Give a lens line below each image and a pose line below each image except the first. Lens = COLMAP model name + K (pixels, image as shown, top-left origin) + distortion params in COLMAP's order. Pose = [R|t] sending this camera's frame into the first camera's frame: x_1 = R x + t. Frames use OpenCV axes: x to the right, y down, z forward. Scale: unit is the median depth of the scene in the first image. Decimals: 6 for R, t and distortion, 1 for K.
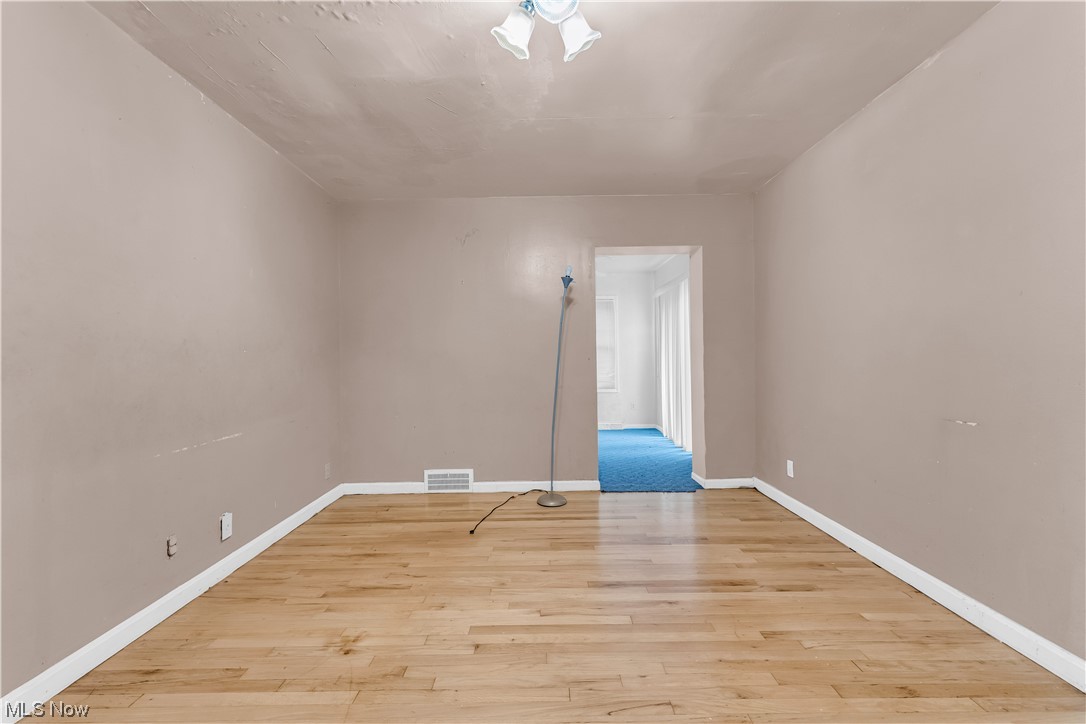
lens RADIAL K [[439.5, 0, 541.4], [0, 439.5, 360.4], [0, 0, 1]] dist [-0.001176, 0.000061]
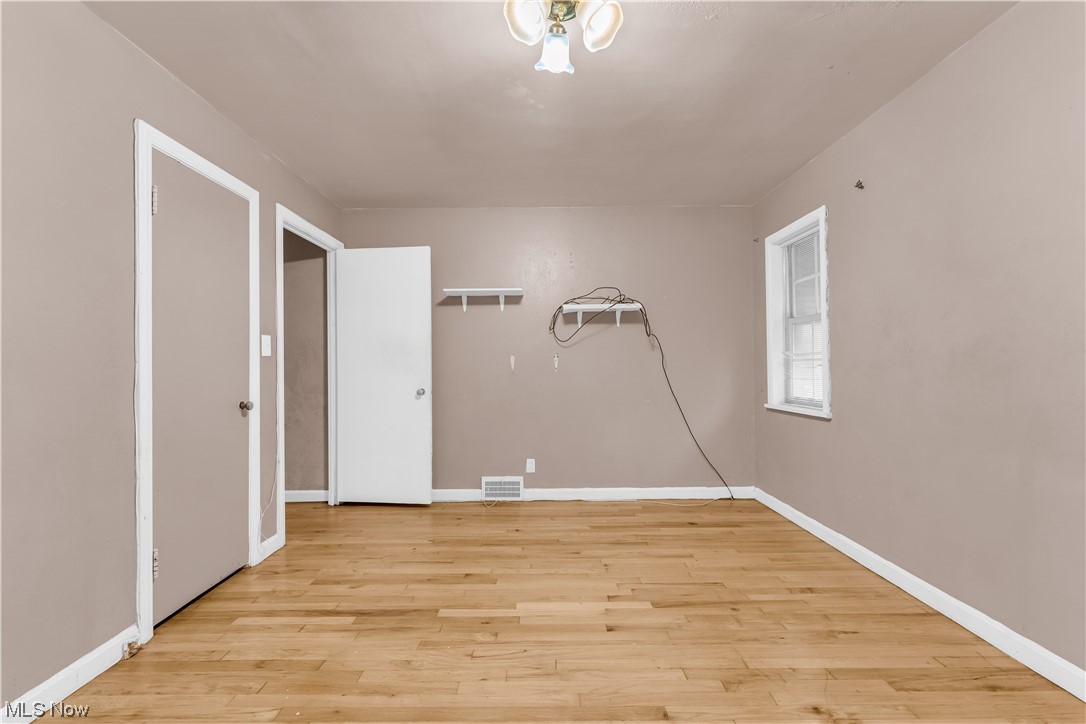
lens RADIAL K [[439.5, 0, 543.0], [0, 439.5, 363.8], [0, 0, 1]] dist [-0.001176, 0.000061]
pose [[-0.999754, 0.022153, -0.001407, 0.076116], [0.022154, 0.999754, -0.000568, -0.013728], [0.001394, -0.000599, -0.999999, 1.989458]]
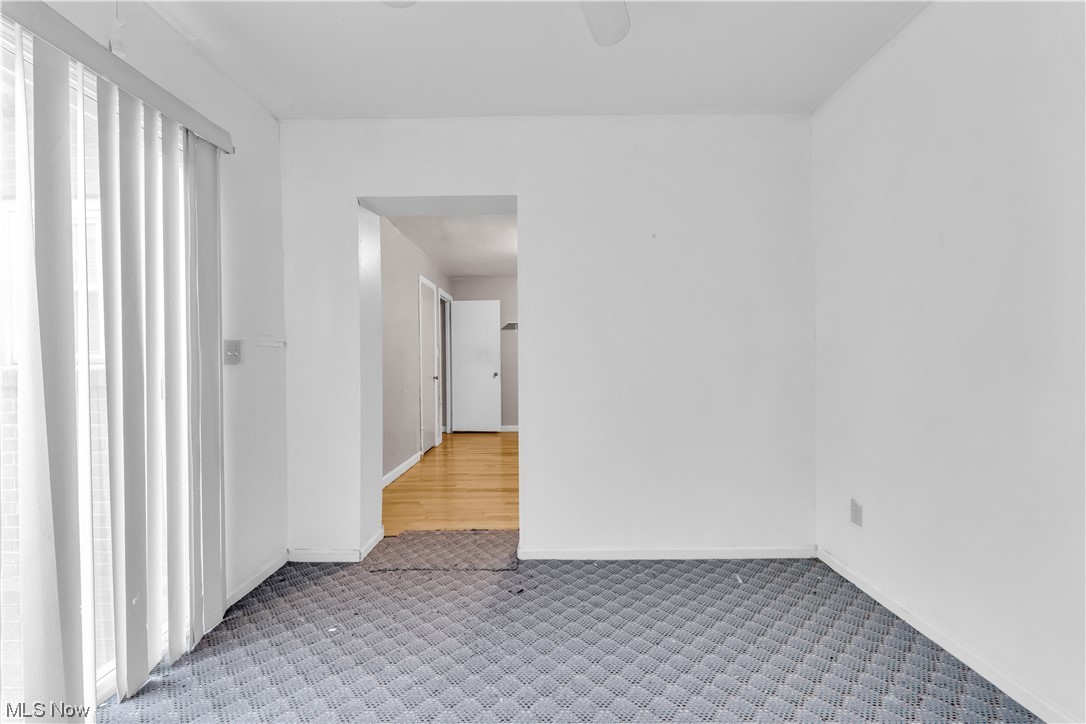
lens RADIAL K [[439.5, 0, 542.6], [0, 439.5, 361.2], [0, 0, 1]] dist [-0.001176, 0.000061]
pose [[-0.999772, 0.018378, 0.010860, 0.160795], [0.018475, 0.999790, 0.008910, -0.036539], [-0.010694, 0.009108, -0.999901, 3.518098]]
